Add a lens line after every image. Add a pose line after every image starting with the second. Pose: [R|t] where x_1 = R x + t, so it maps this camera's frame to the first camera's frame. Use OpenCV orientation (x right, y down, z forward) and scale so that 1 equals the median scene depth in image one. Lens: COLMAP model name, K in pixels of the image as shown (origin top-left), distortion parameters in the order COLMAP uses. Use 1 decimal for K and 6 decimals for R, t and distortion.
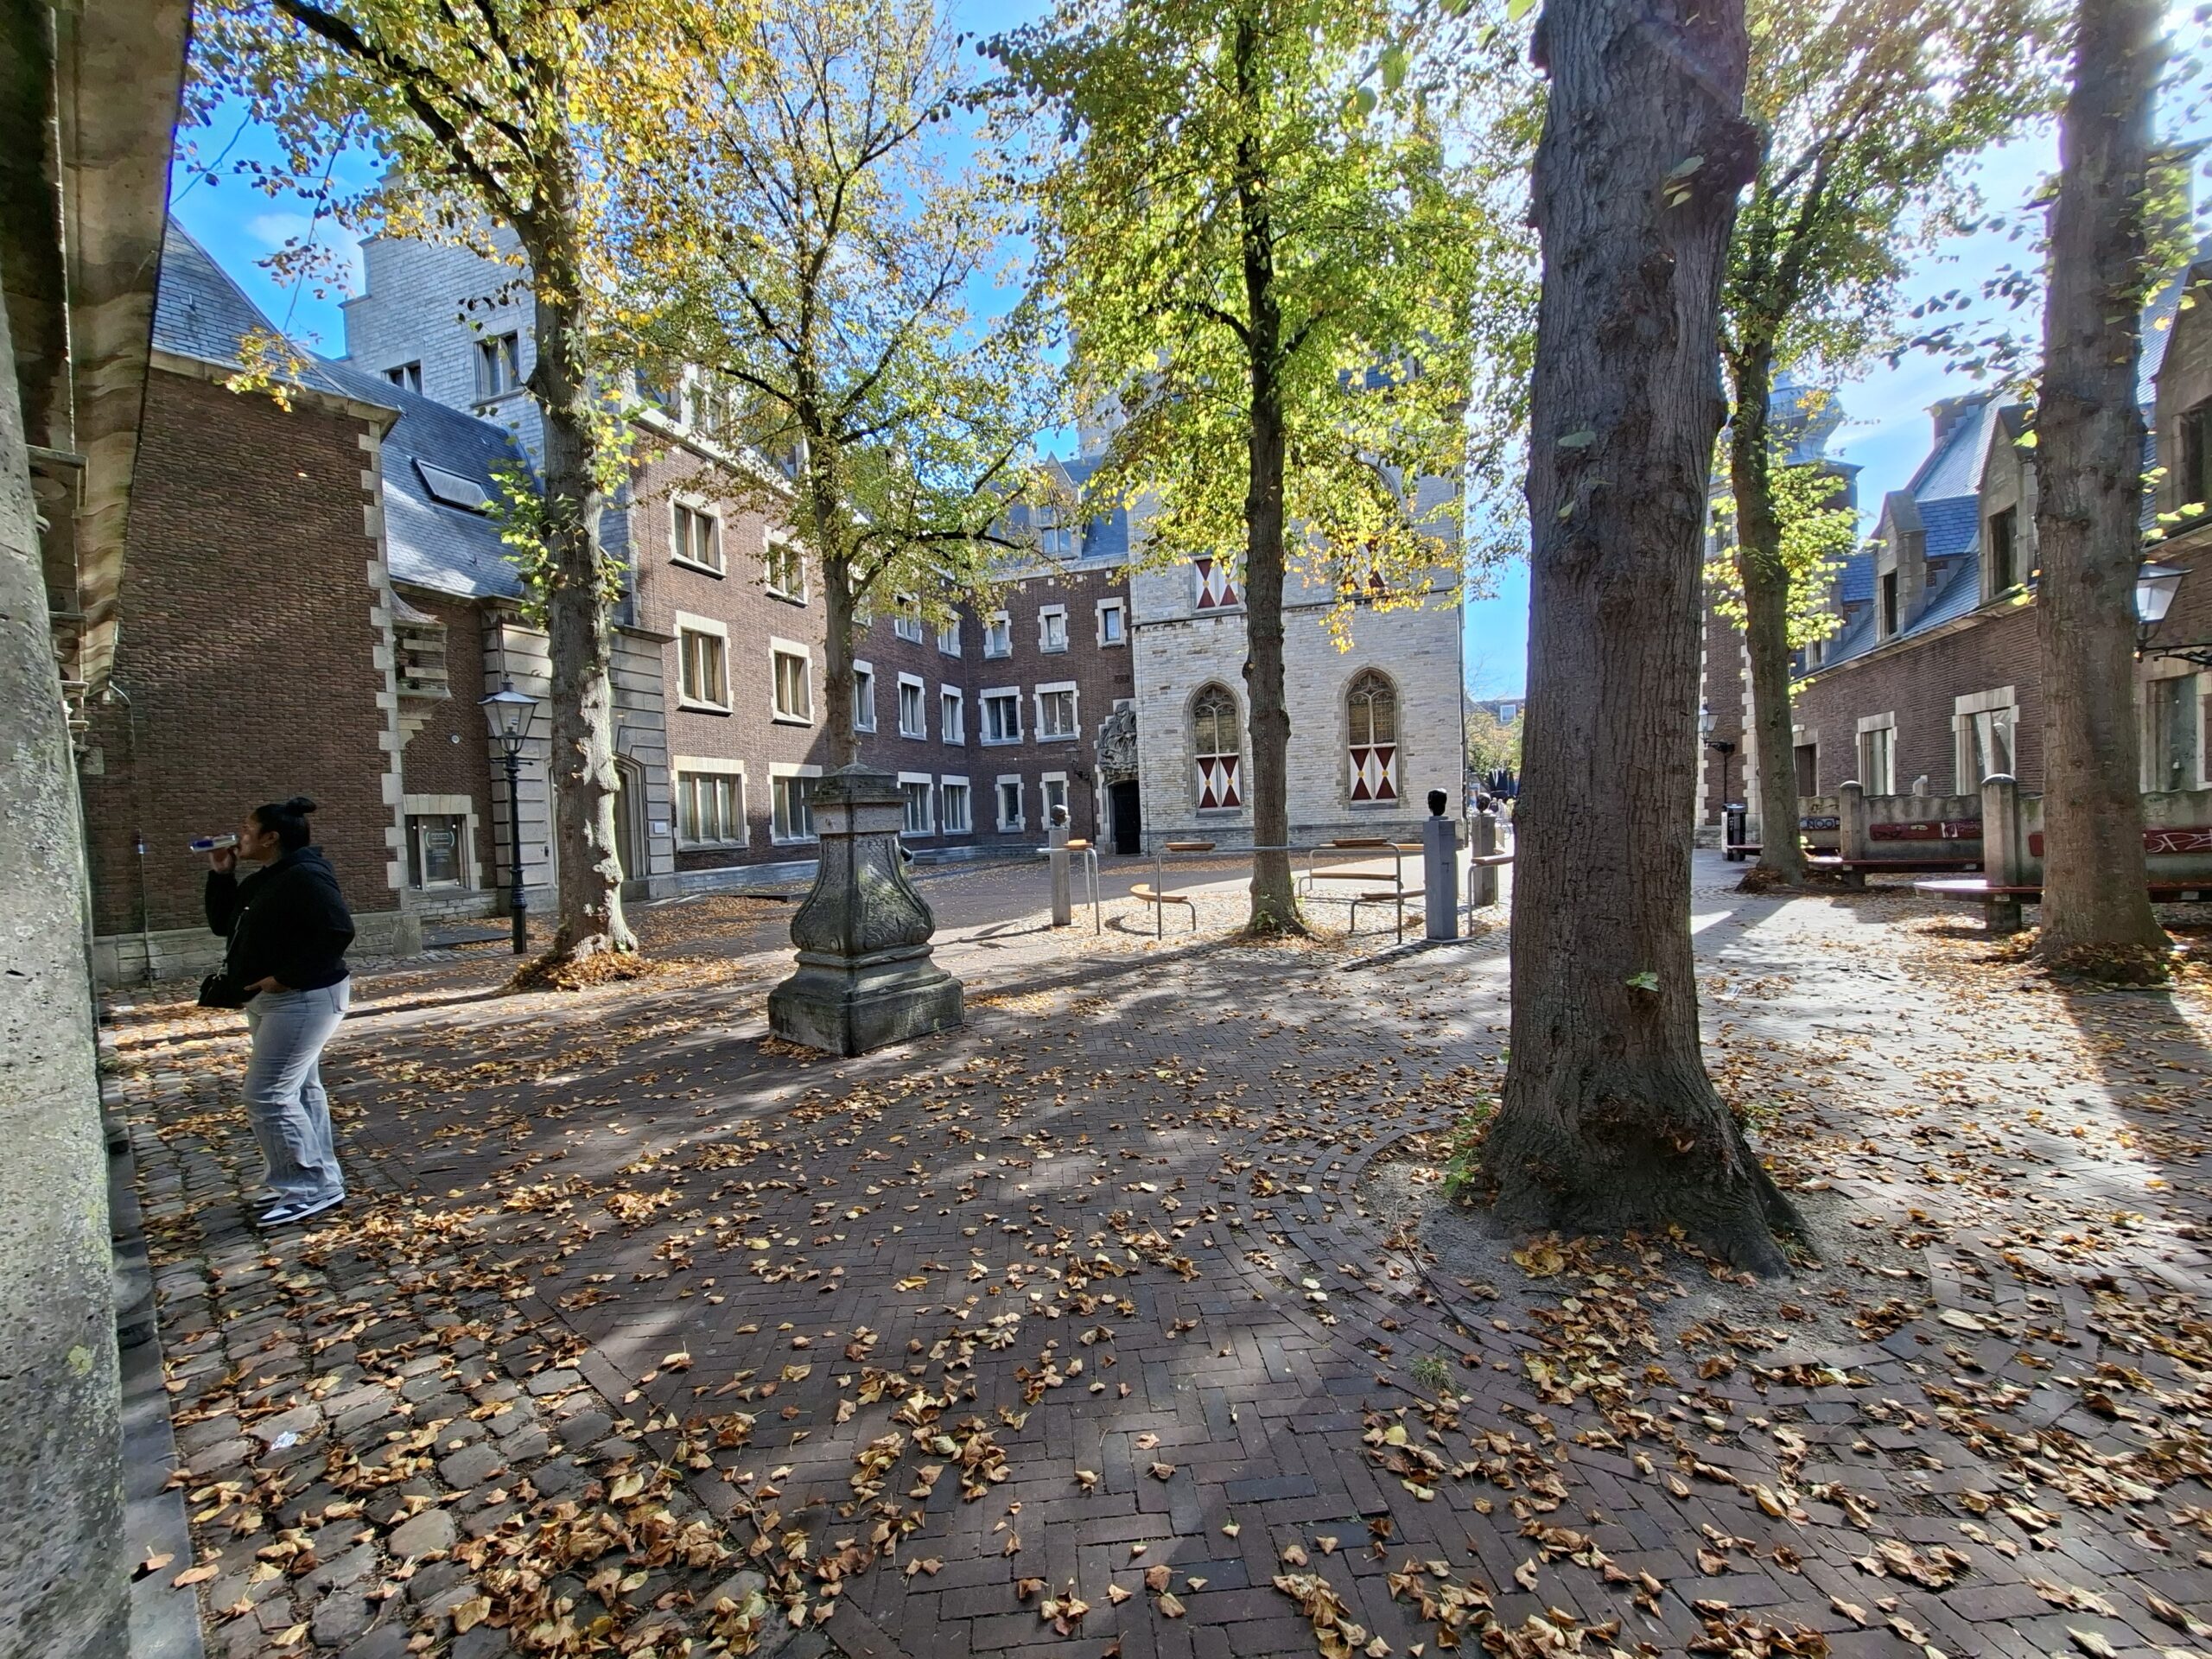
lens RADIAL K [[911.5, 0, 1116.9], [0, 911.5, 854.4], [0, 0, 1]] dist [-0.005475, 0.008446]
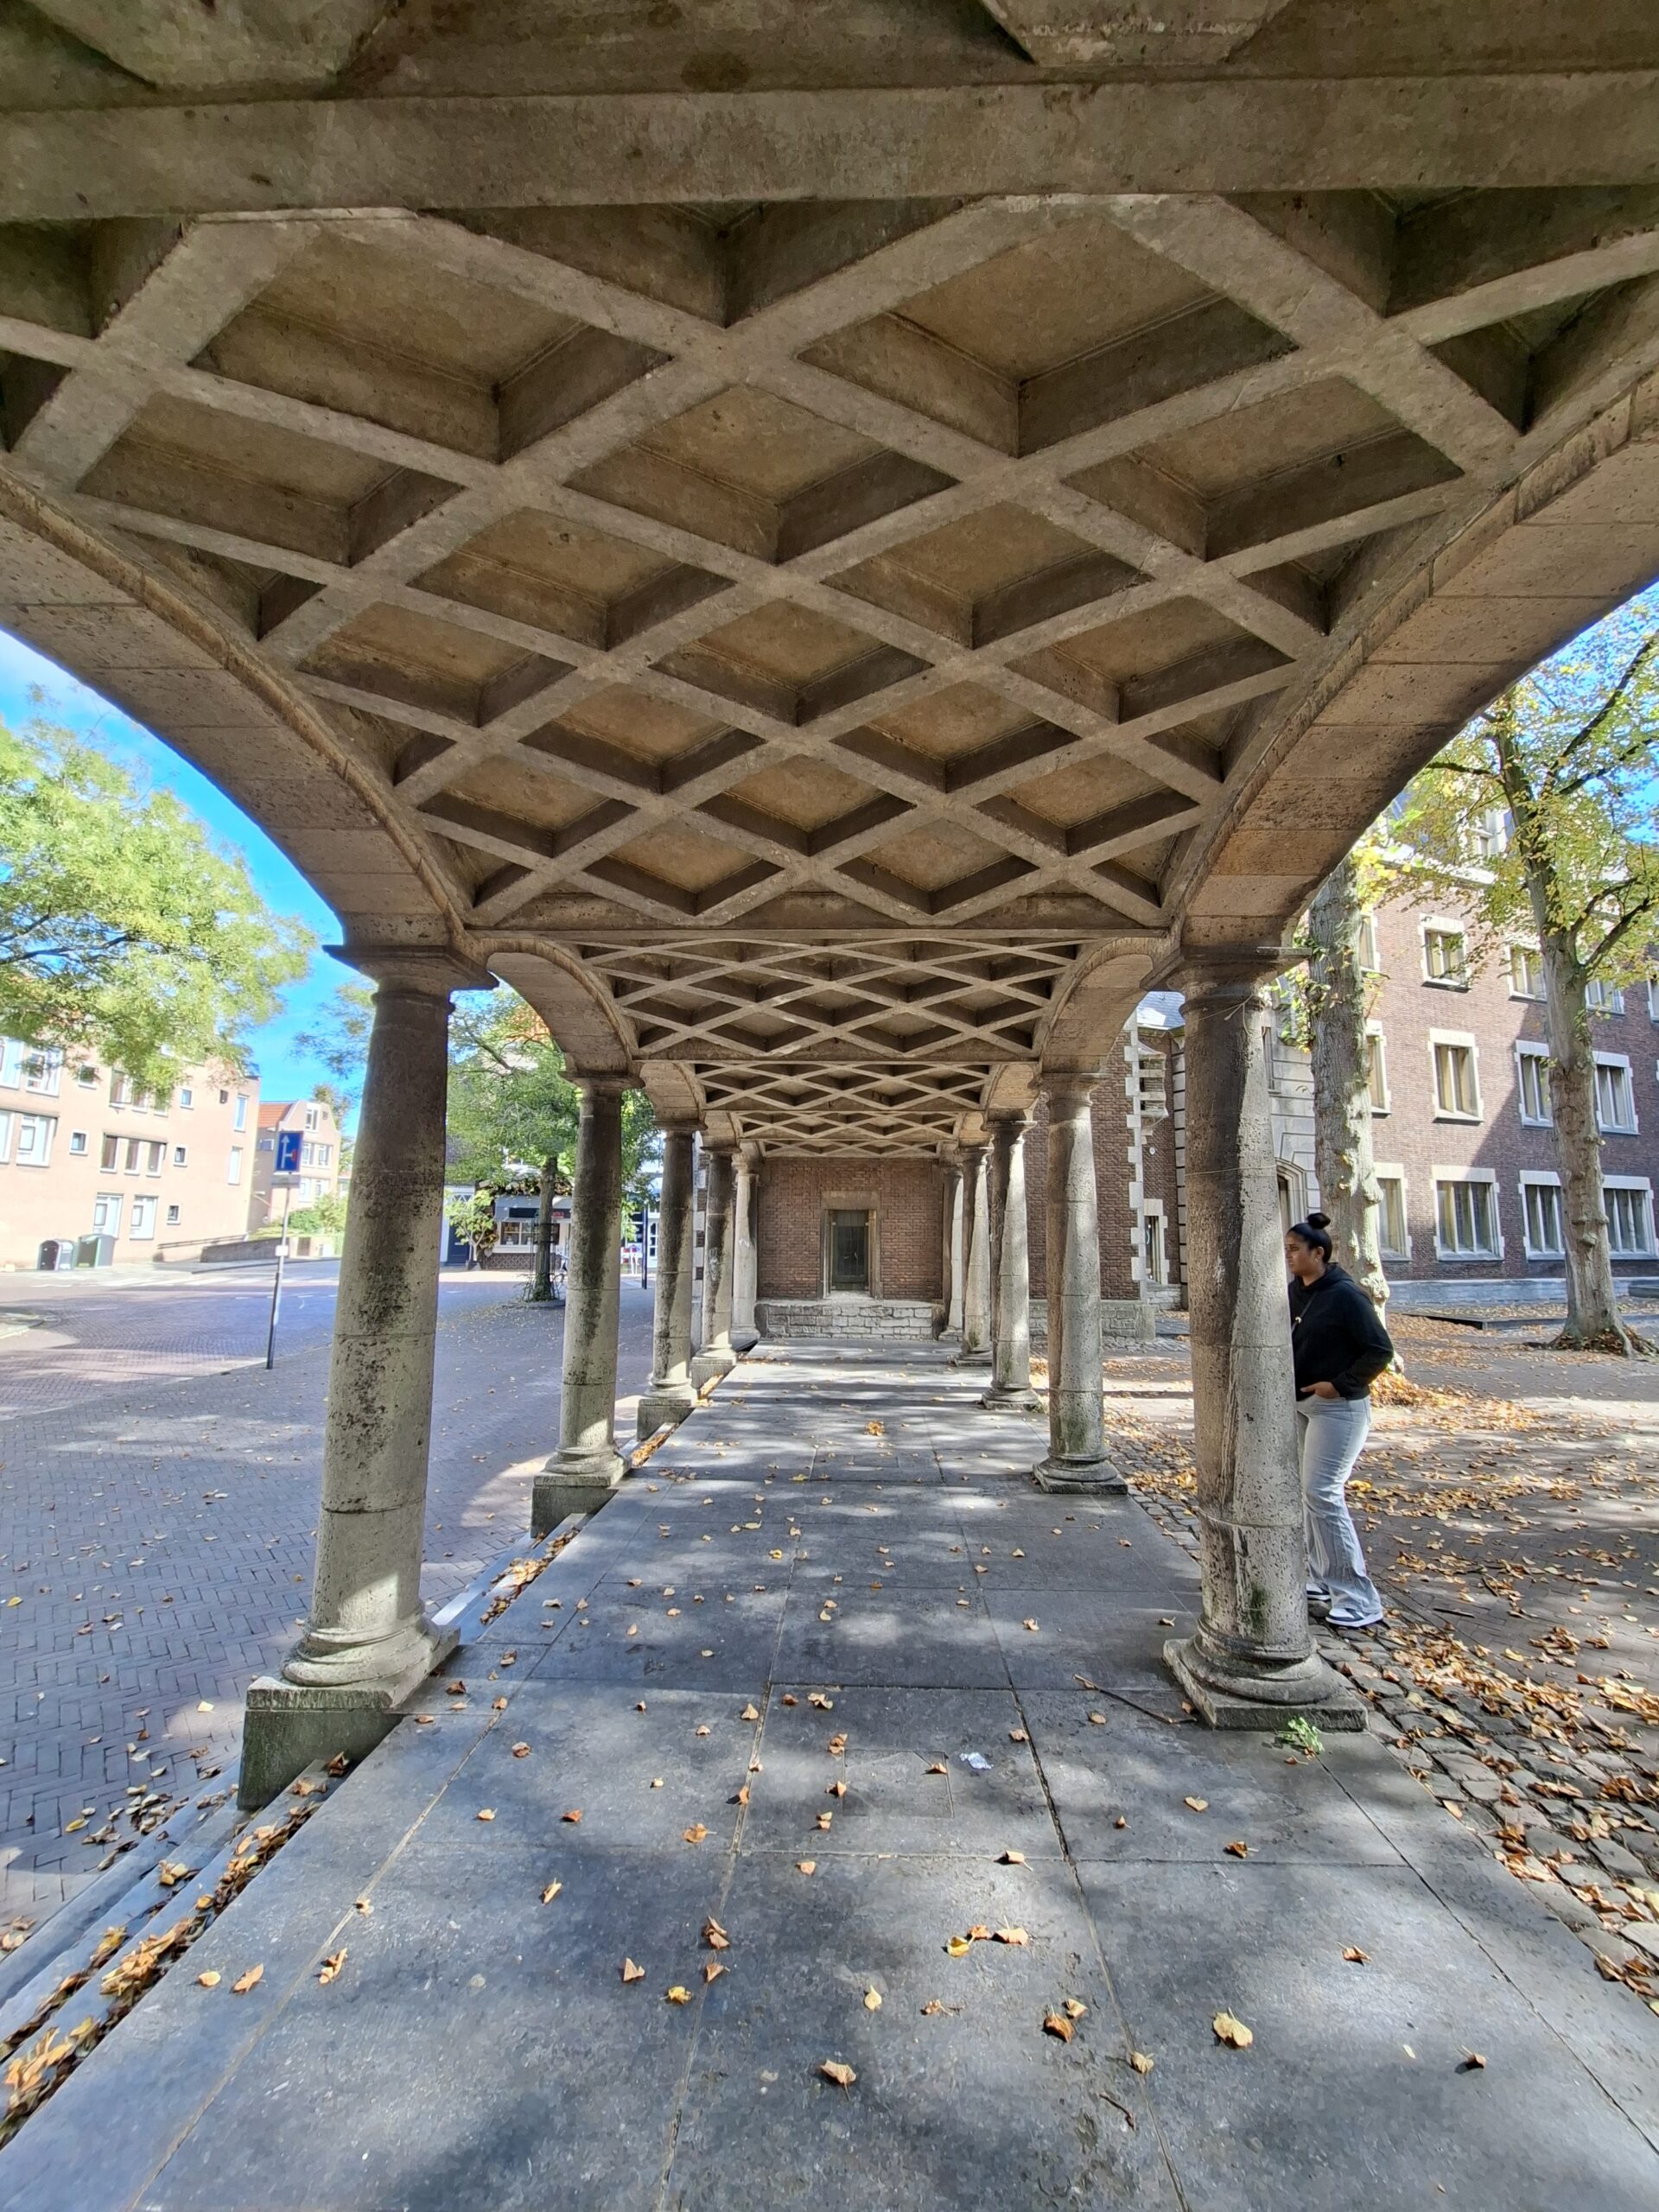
lens RADIAL K [[911.5, 0, 829.5], [0, 911.5, 1106.0], [0, 0, 1]] dist [-0.005475, 0.008446]
pose [[0.635576, -0.064331, -0.769354, -0.068076], [-0.062244, 0.989009, -0.134119, -0.001522], [0.769525, 0.133131, 0.624586, -0.029279]]
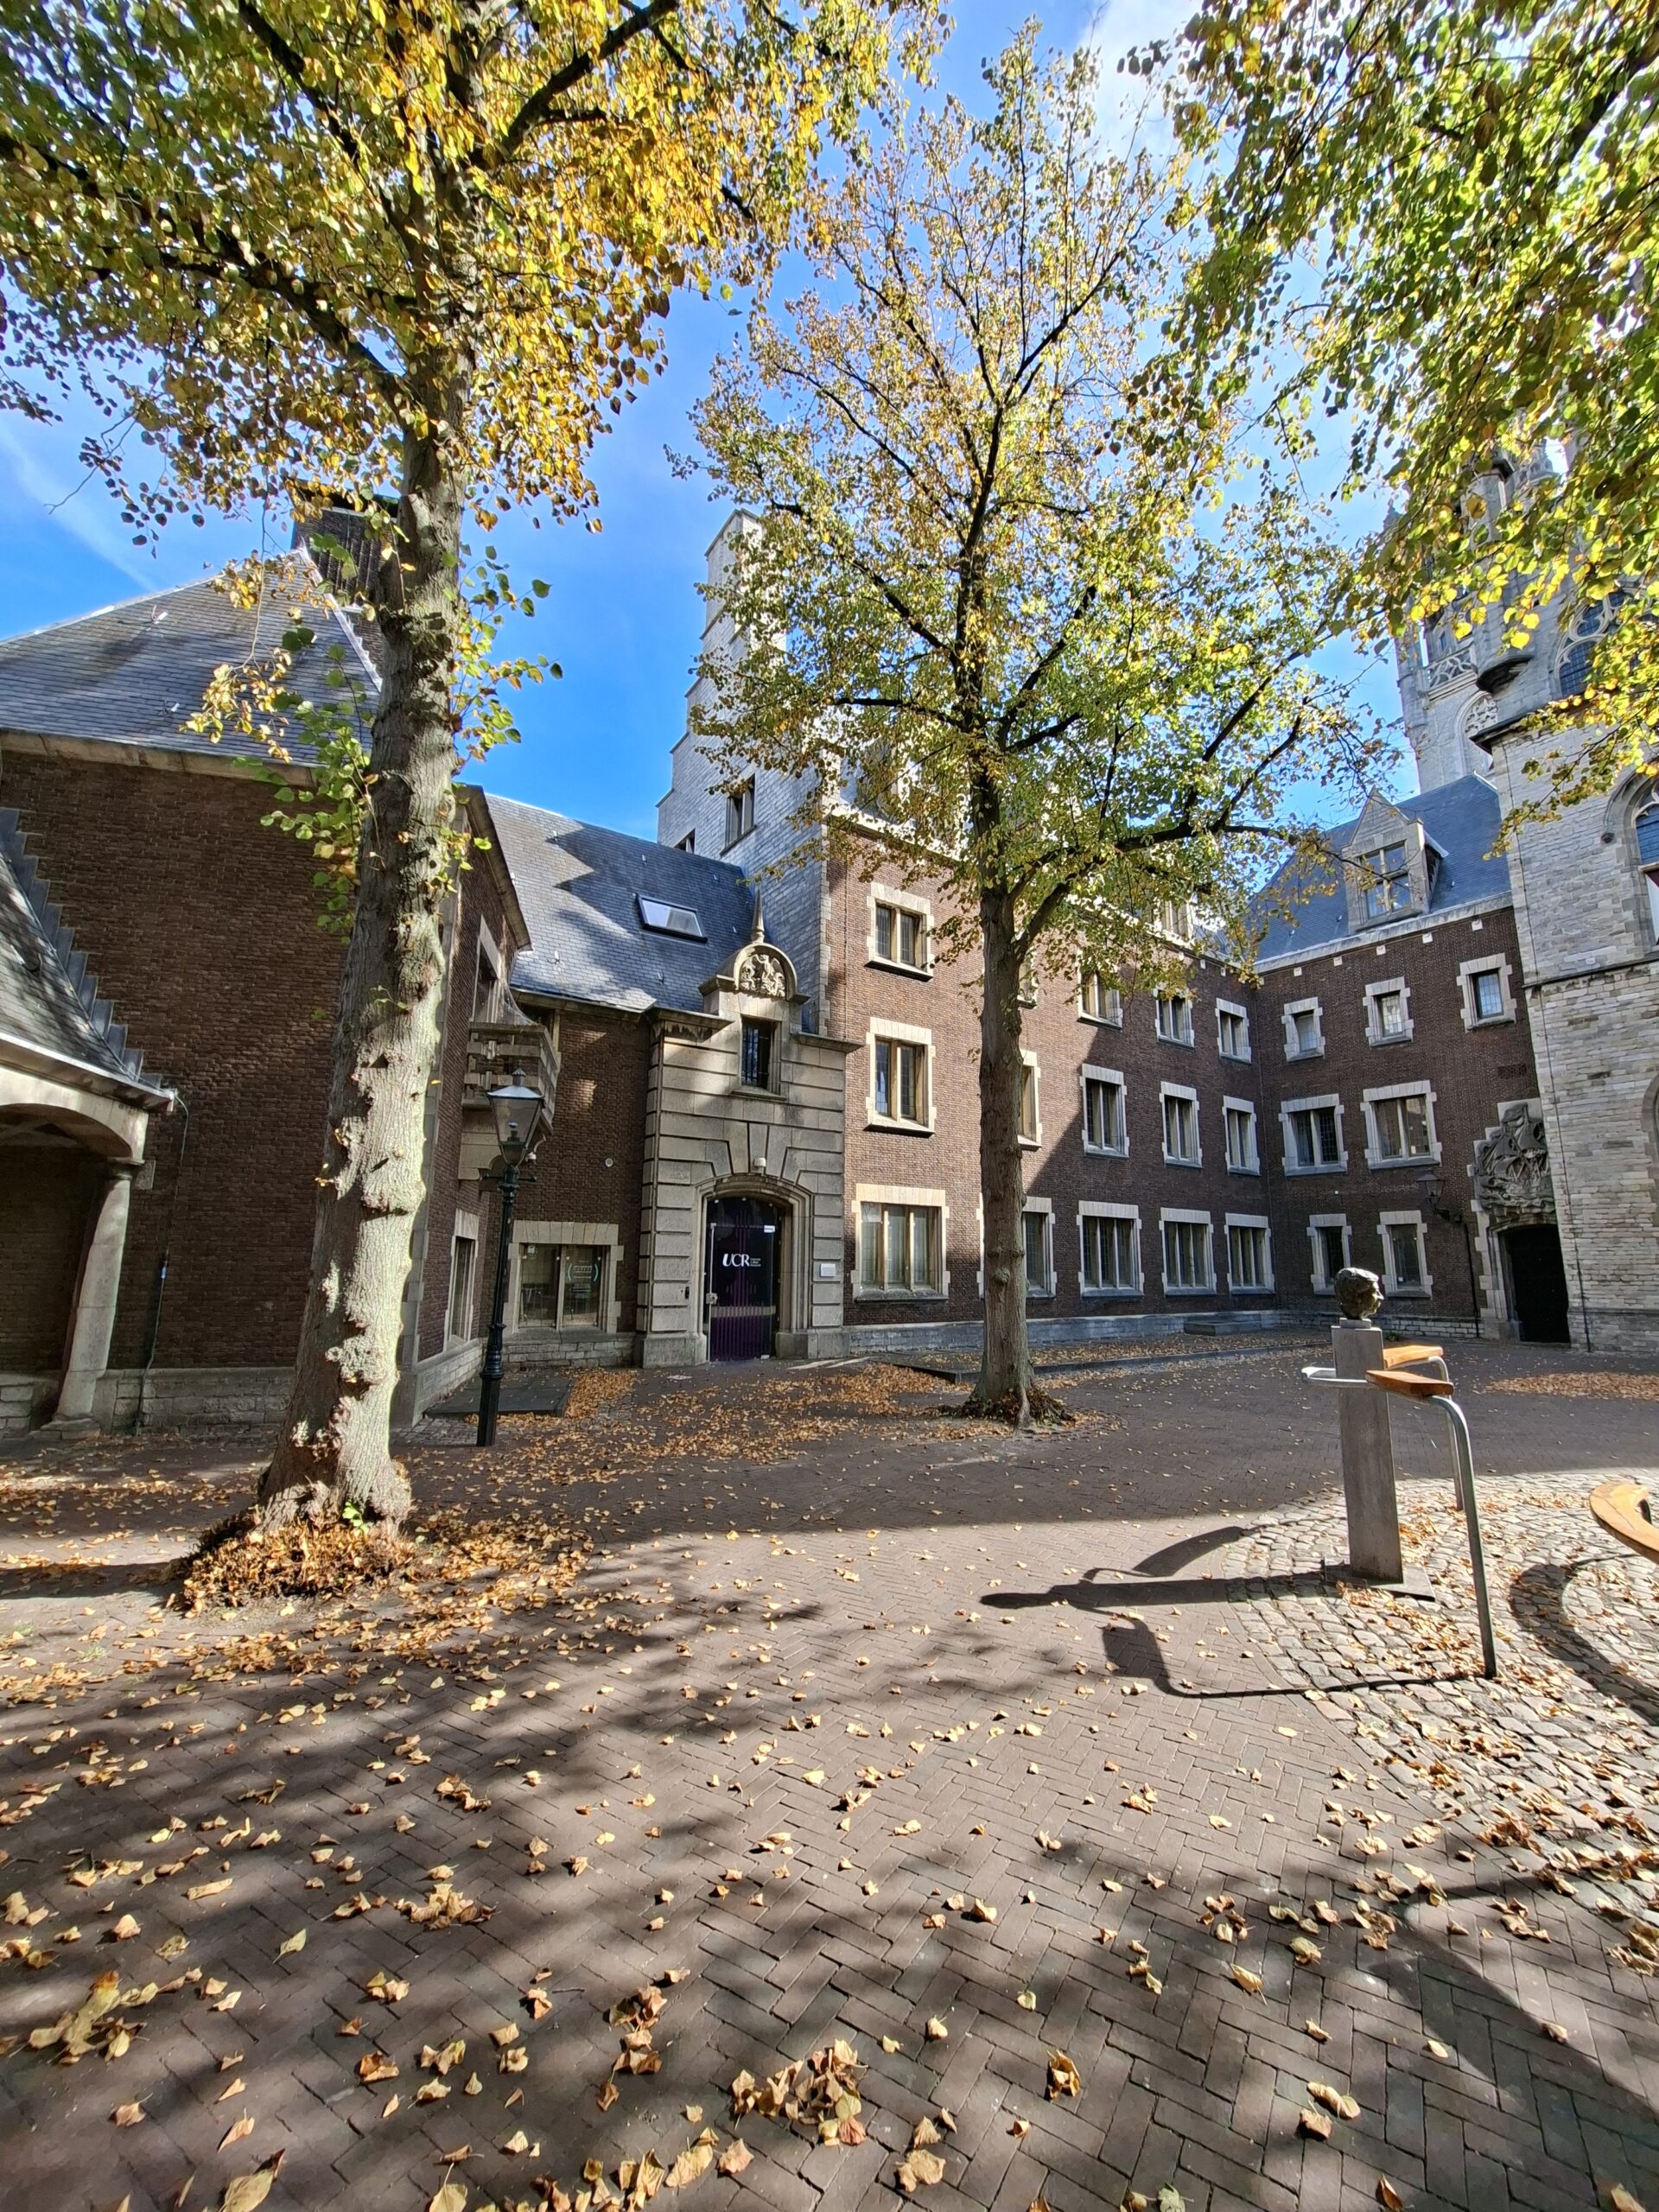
lens RADIAL K [[911.5, 0, 829.5], [0, 911.5, 1106.0], [0, 0, 1]] dist [-0.005475, 0.008446]
pose [[0.802695, -0.059281, -0.593437, -0.001609], [-0.064188, 0.980680, -0.184786, -0.018984], [0.592926, 0.186418, 0.783382, 0.284605]]
